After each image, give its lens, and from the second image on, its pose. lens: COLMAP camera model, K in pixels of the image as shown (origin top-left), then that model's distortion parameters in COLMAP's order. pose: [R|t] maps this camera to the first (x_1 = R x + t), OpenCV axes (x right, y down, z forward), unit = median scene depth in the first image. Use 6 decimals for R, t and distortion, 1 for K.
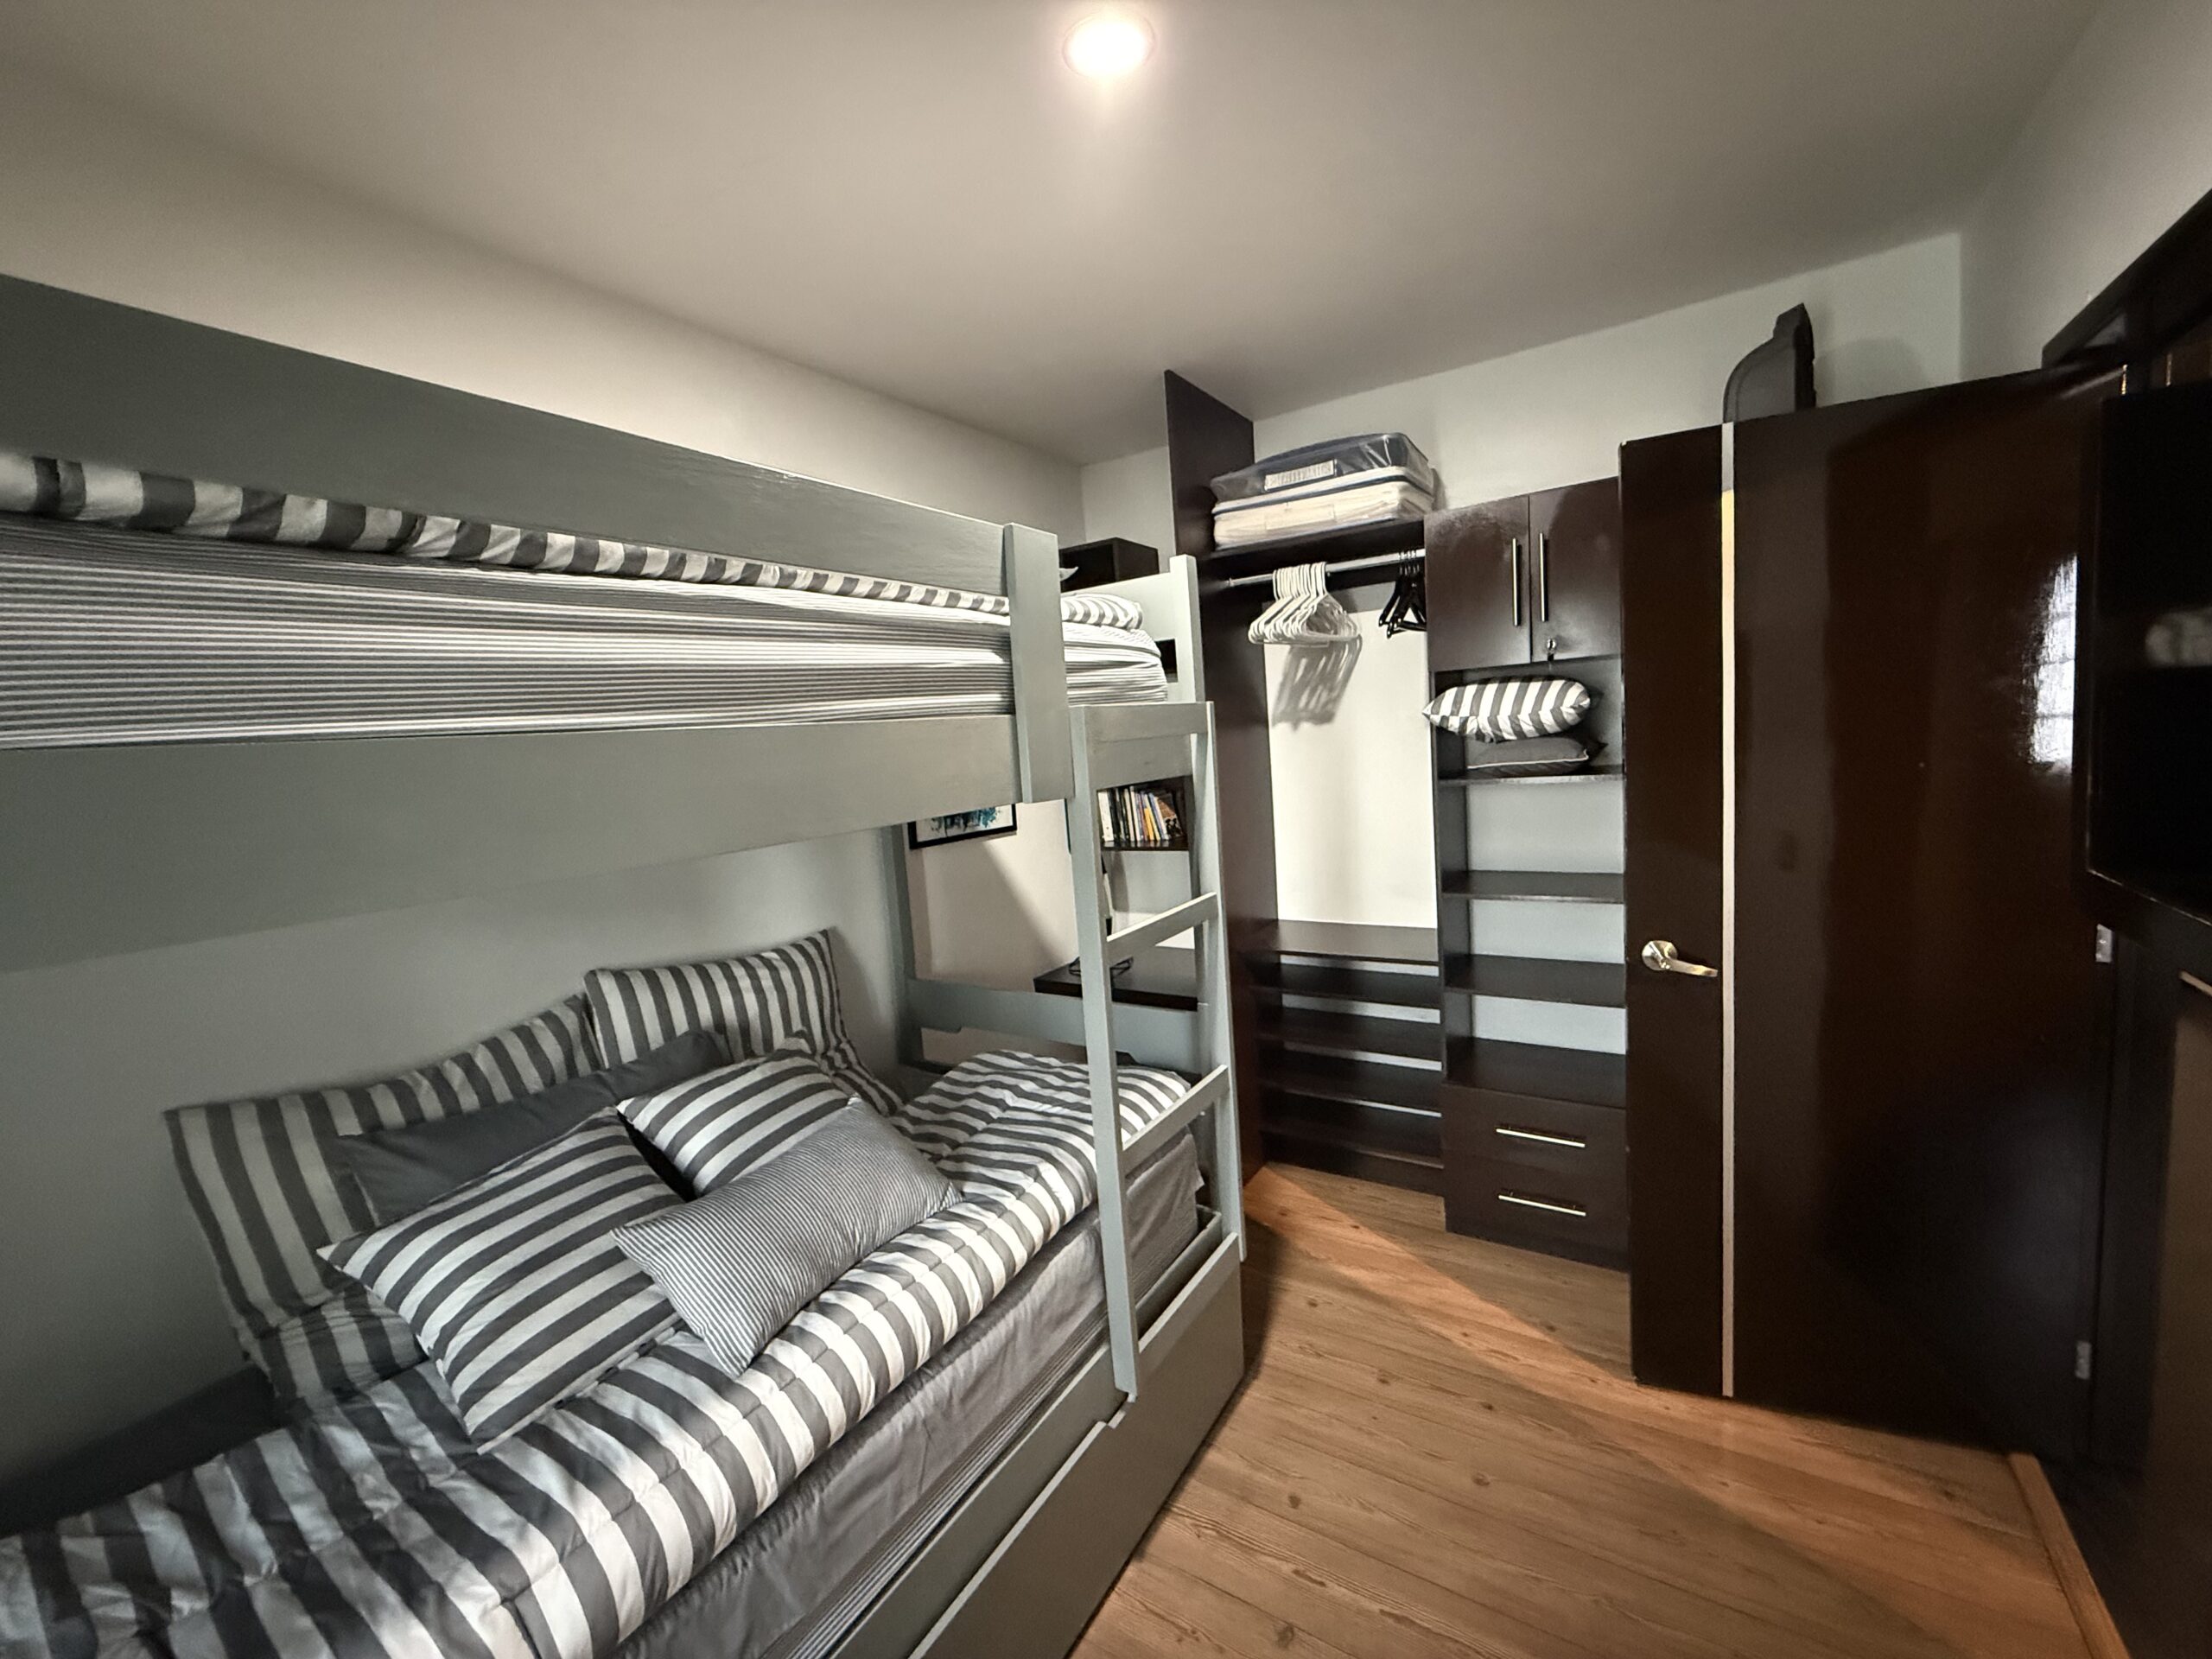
lens RADIAL K [[882.2, 0, 1107.8], [0, 882.2, 832.3], [0, 0, 1]] dist [-0.000861, 0.000334]
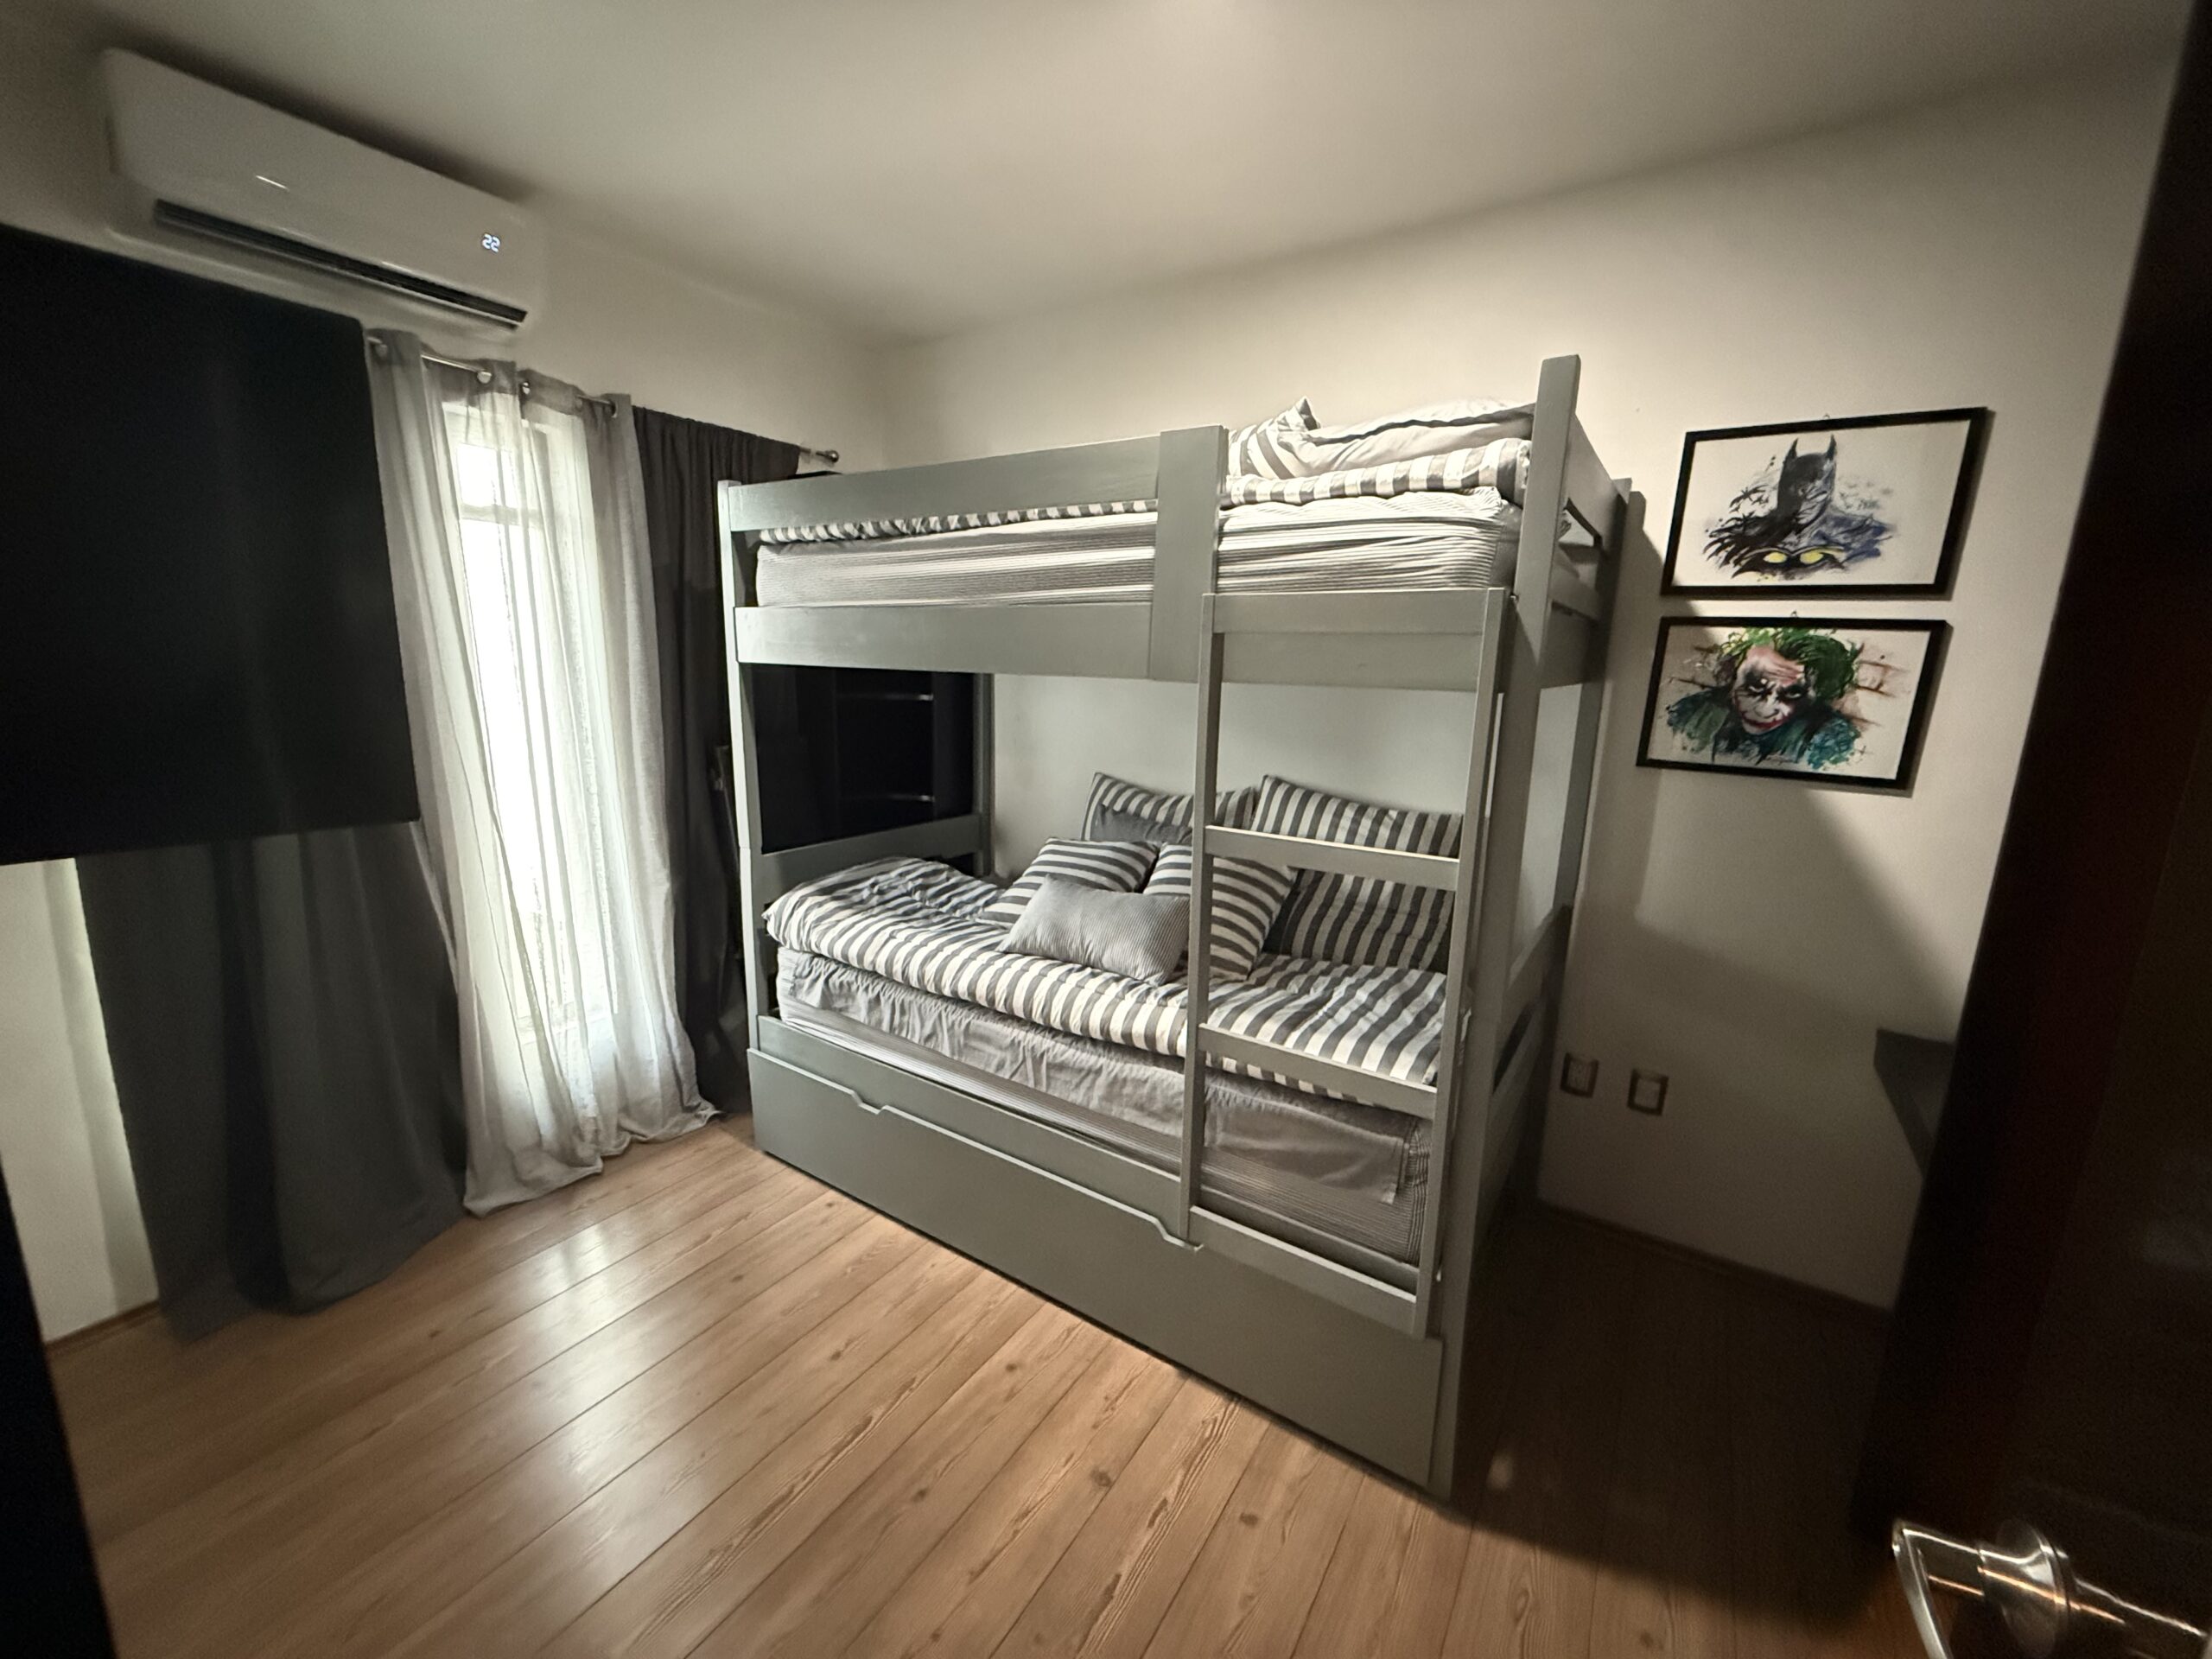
lens RADIAL K [[882.2, 0, 1107.8], [0, 882.2, 833.6], [0, 0, 1]] dist [-0.000861, 0.000334]
pose [[-0.015266, 0.272951, -0.961907, 0.953525], [-0.128796, 0.953468, 0.272601, -0.130559], [0.991554, 0.128051, 0.020600, 0.818659]]
